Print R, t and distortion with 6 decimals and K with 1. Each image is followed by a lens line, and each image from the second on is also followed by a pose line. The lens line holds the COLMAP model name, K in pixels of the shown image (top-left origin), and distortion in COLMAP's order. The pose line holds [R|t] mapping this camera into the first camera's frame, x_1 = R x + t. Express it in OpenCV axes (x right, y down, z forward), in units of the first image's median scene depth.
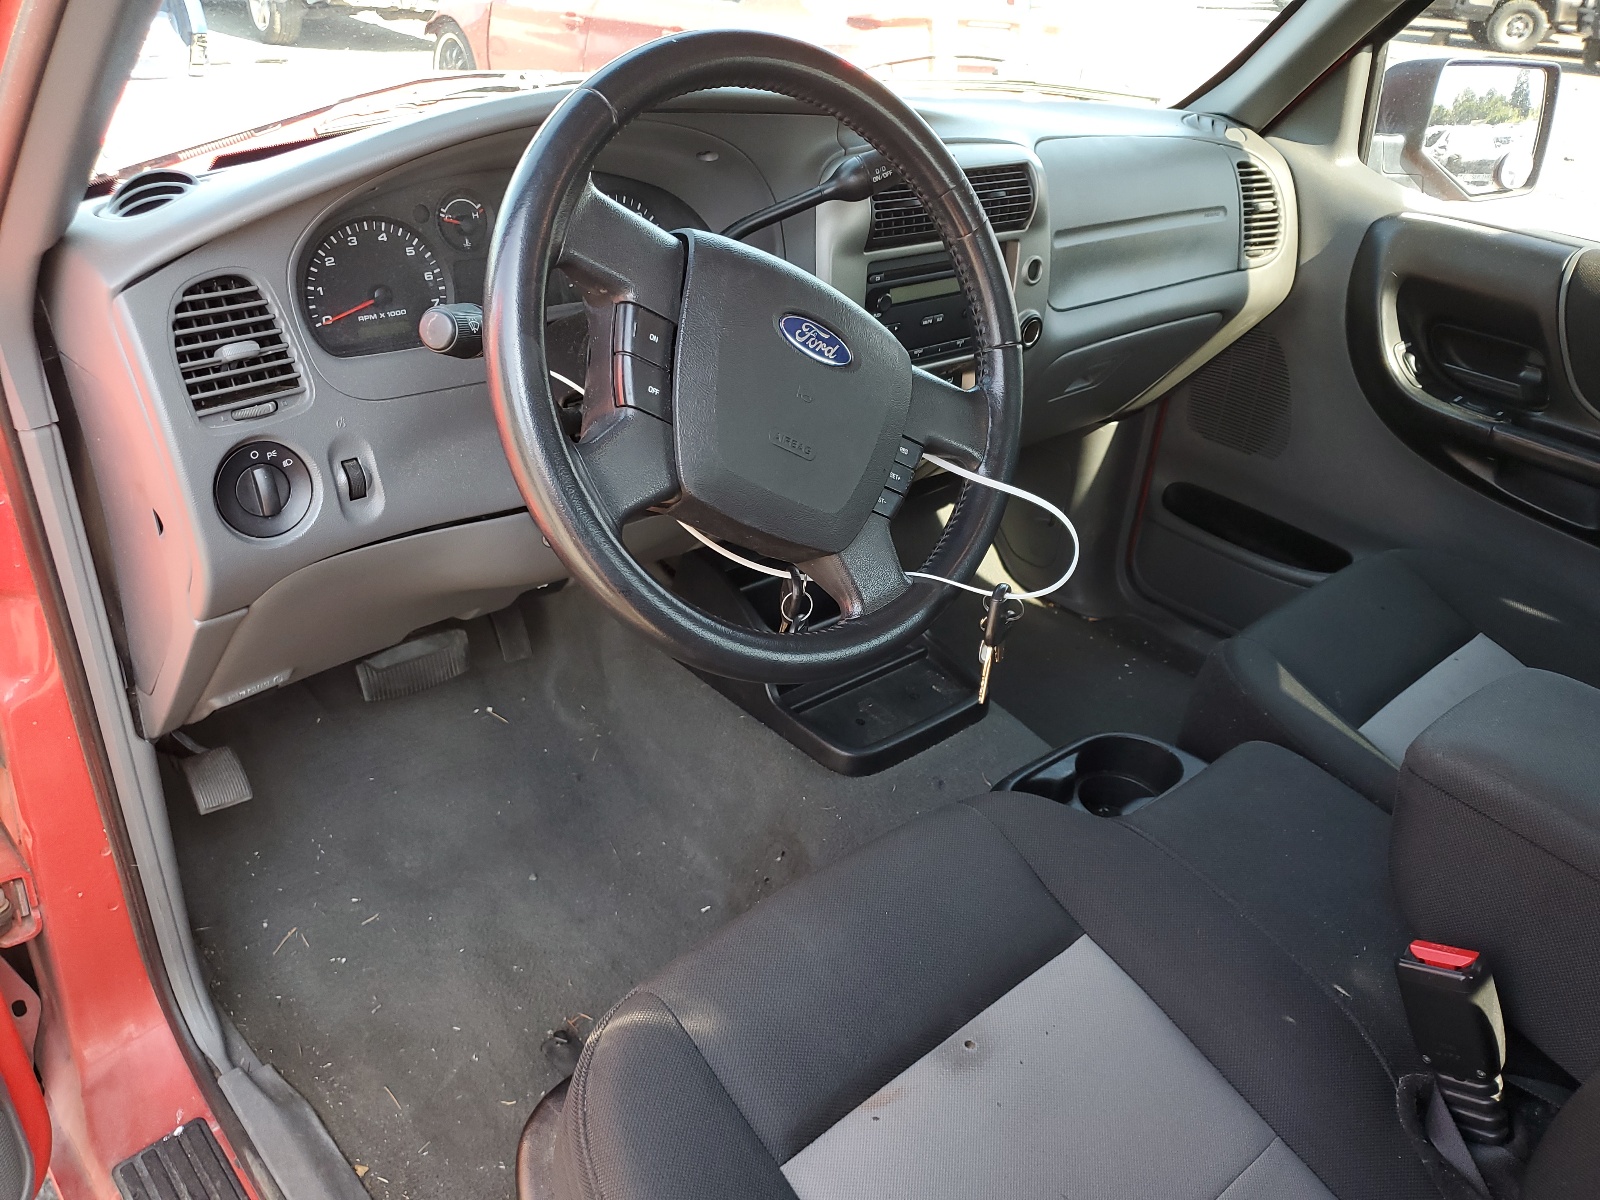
lens RADIAL K [[1230.1, 0, 800.1], [0, 1230.1, 580.8], [0, 0, 1]] dist [0.001581, 0.002925]
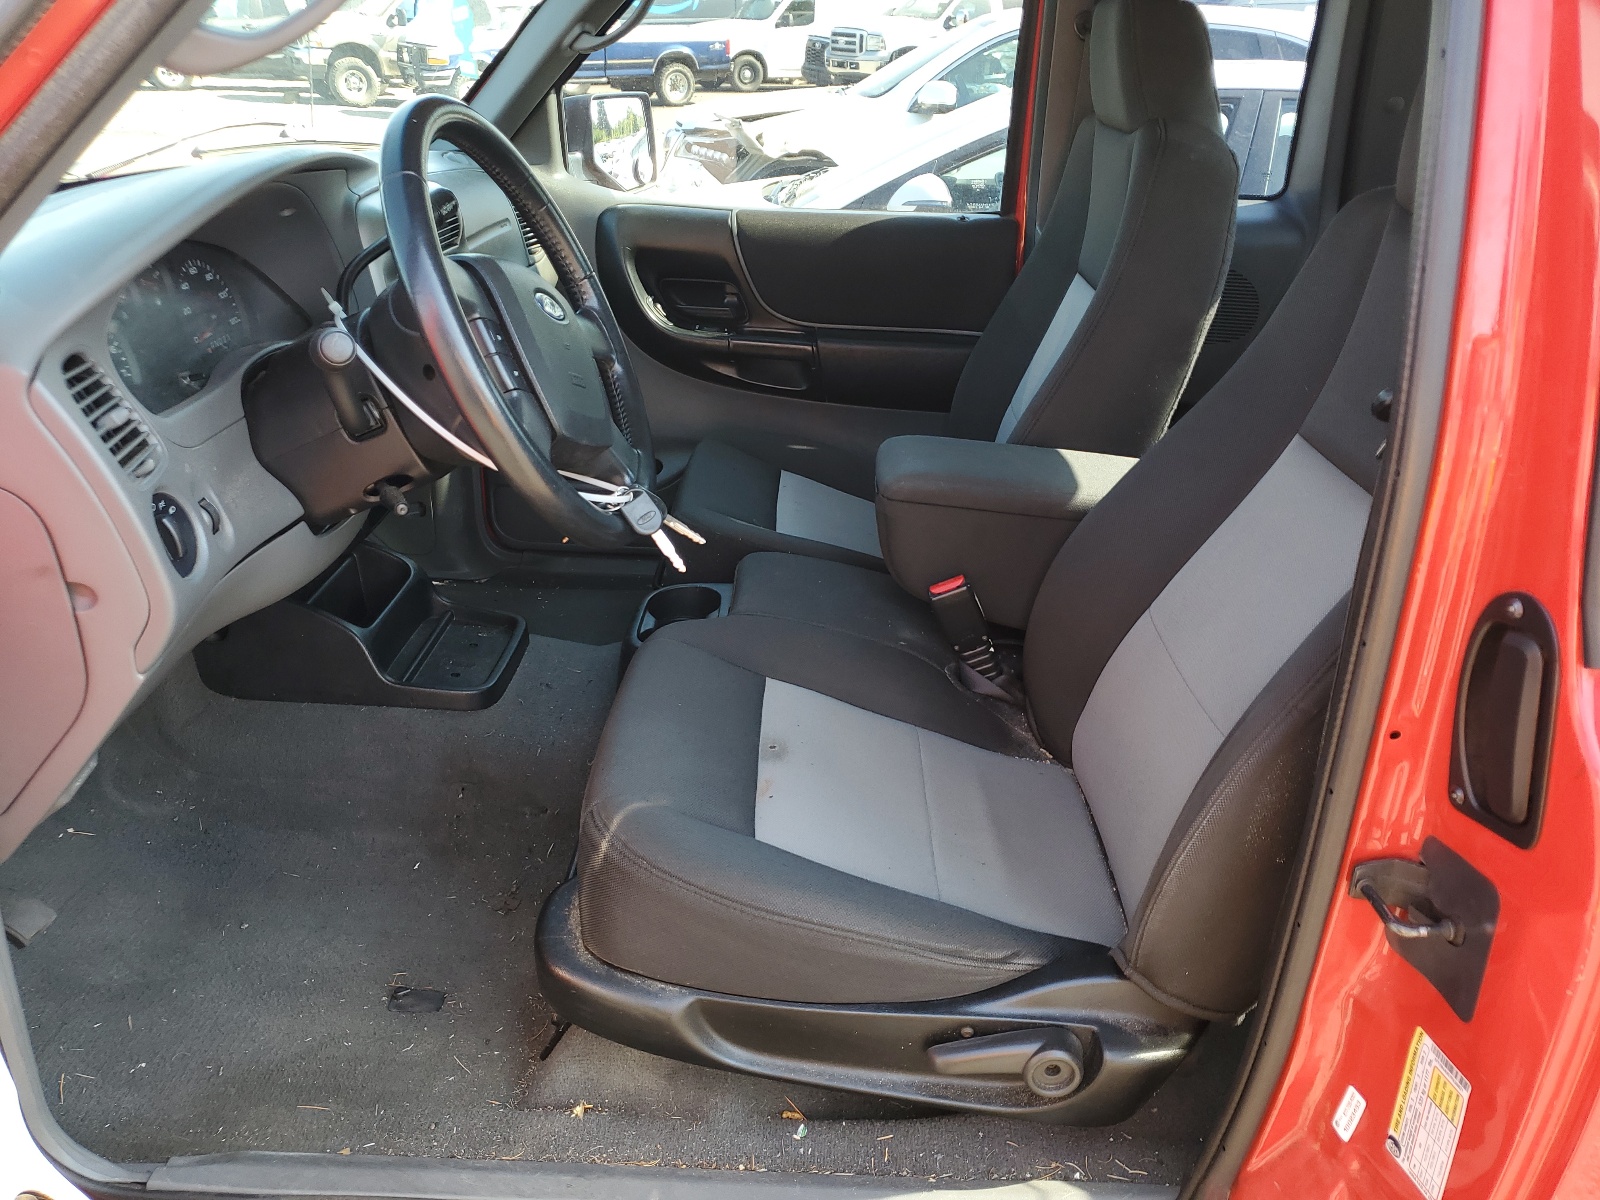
lens RADIAL K [[1203.6, 0, 800.0], [0, 1203.6, 600.0], [0, 0, 1]] dist [-0.001916, 0.064774]
pose [[0.691455, -0.340110, 0.637350, -0.396626], [0.350436, 0.929404, 0.115774, 0.027479], [-0.631732, 0.143298, 0.761827, -0.094405]]
